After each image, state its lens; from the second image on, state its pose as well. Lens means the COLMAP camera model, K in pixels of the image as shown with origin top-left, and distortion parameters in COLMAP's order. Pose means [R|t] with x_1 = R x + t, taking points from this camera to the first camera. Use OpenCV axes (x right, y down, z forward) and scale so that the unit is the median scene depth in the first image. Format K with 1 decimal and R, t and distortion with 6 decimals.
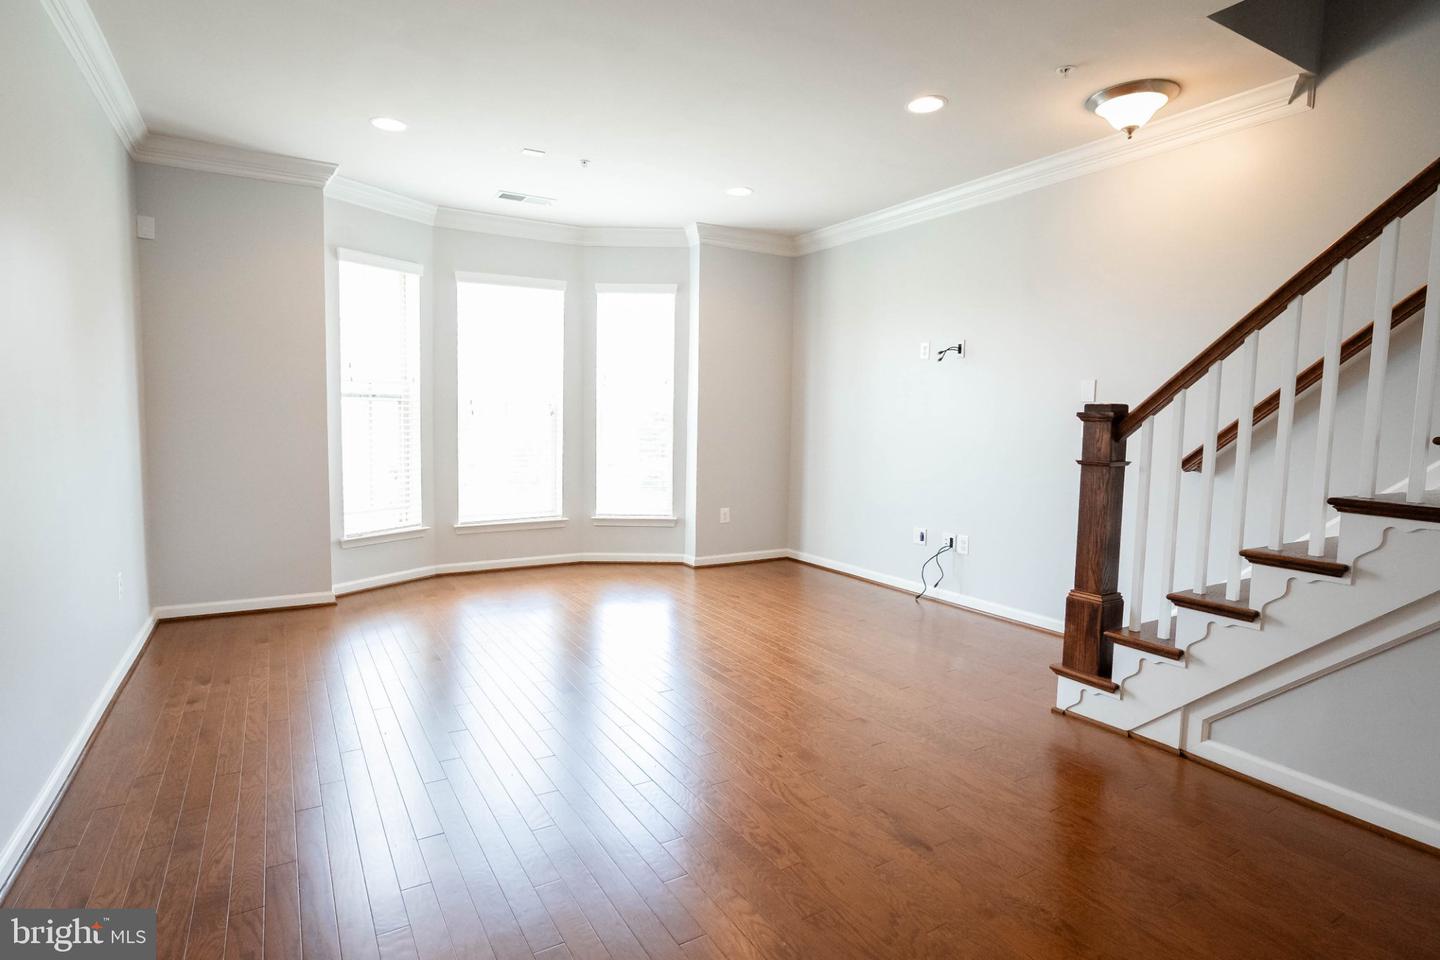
lens RADIAL K [[755.3, 0, 707.9], [0, 755.3, 486.0], [0, 0, 1]] dist [-0.052827, 0.039257]
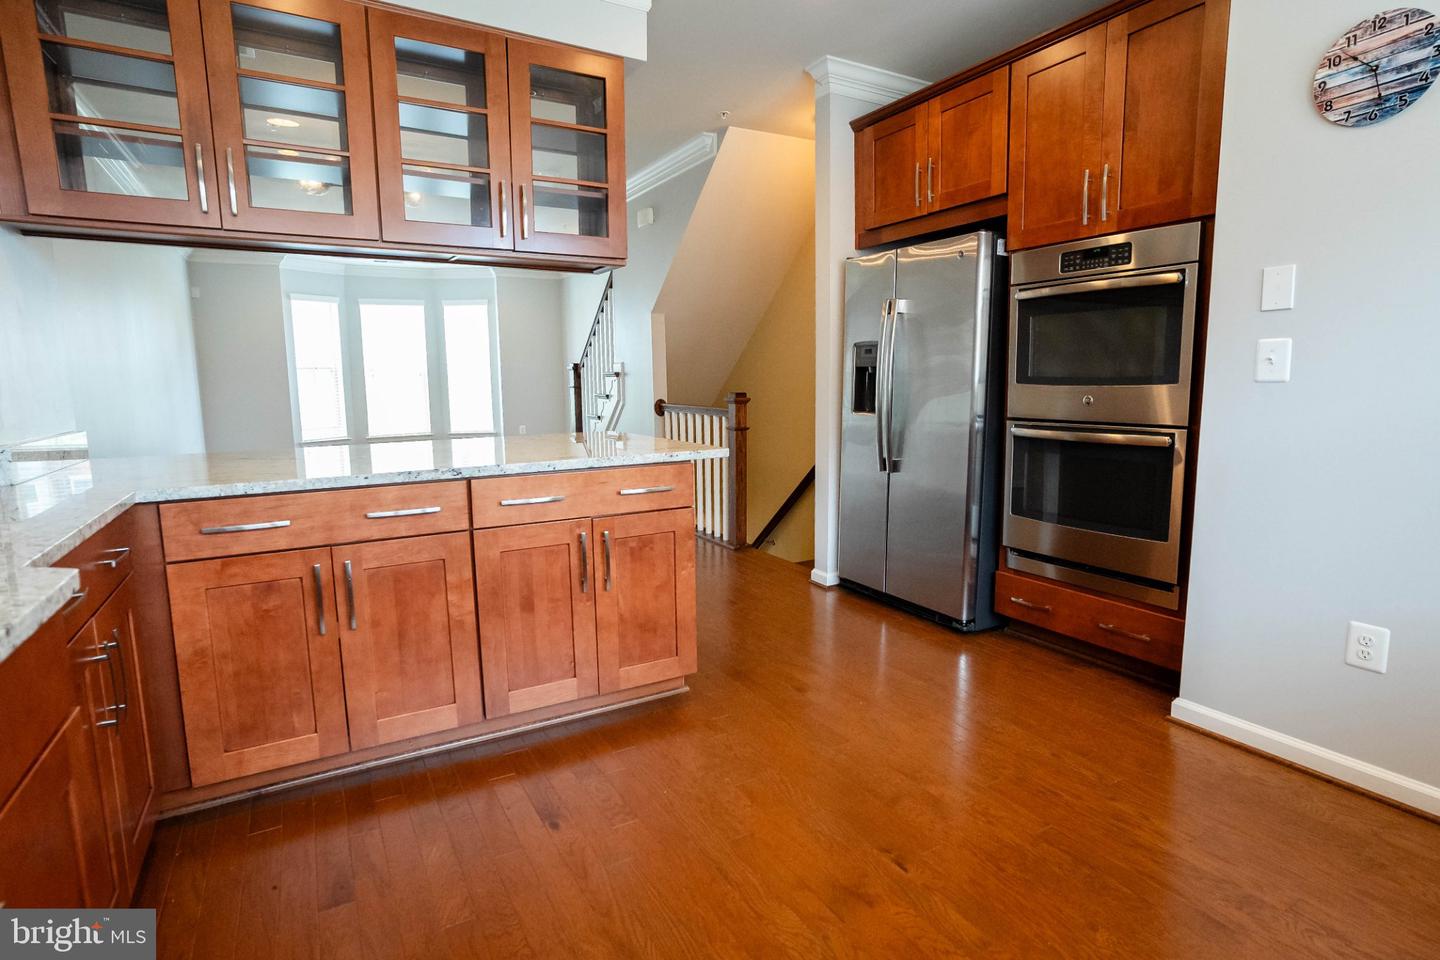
lens RADIAL K [[755.3, 0, 707.9], [0, 755.3, 486.0], [0, 0, 1]] dist [-0.052827, 0.039257]
pose [[0.998275, -0.019789, -0.055275, 0.612835], [0.022591, 0.998467, 0.050534, 0.098640], [0.054191, -0.051696, 0.997192, -0.807388]]
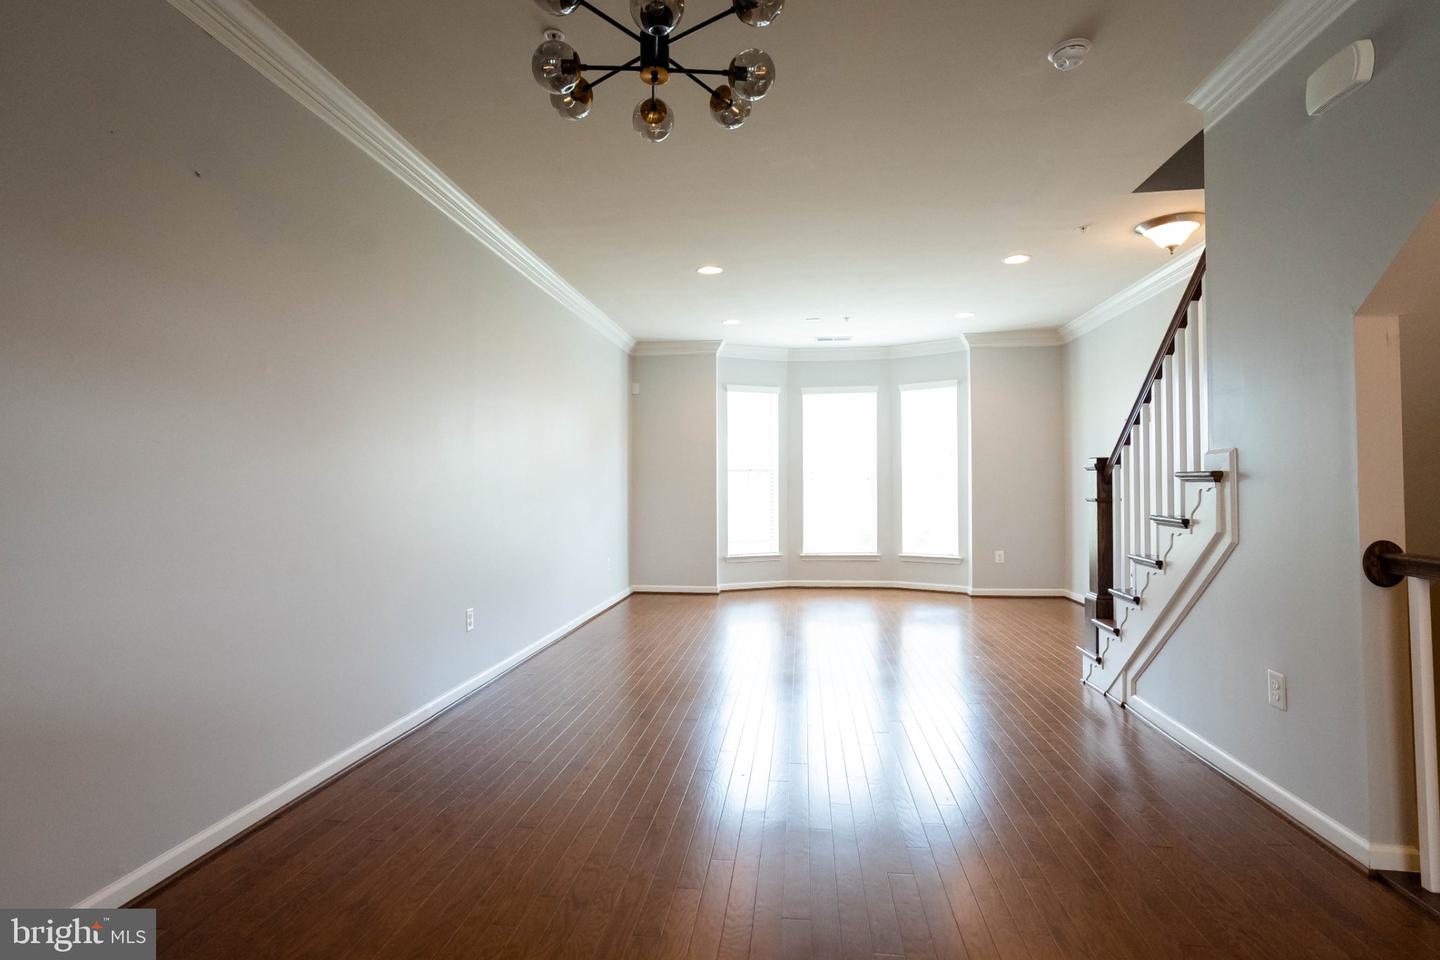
lens RADIAL K [[755.3, 0, 707.9], [0, 755.3, 486.0], [0, 0, 1]] dist [-0.052827, 0.039257]
pose [[0.785032, -0.020613, -0.619112, 0.467661], [-0.039475, 0.995750, -0.083207, 0.050569], [0.618196, 0.089760, 0.780882, -0.313792]]
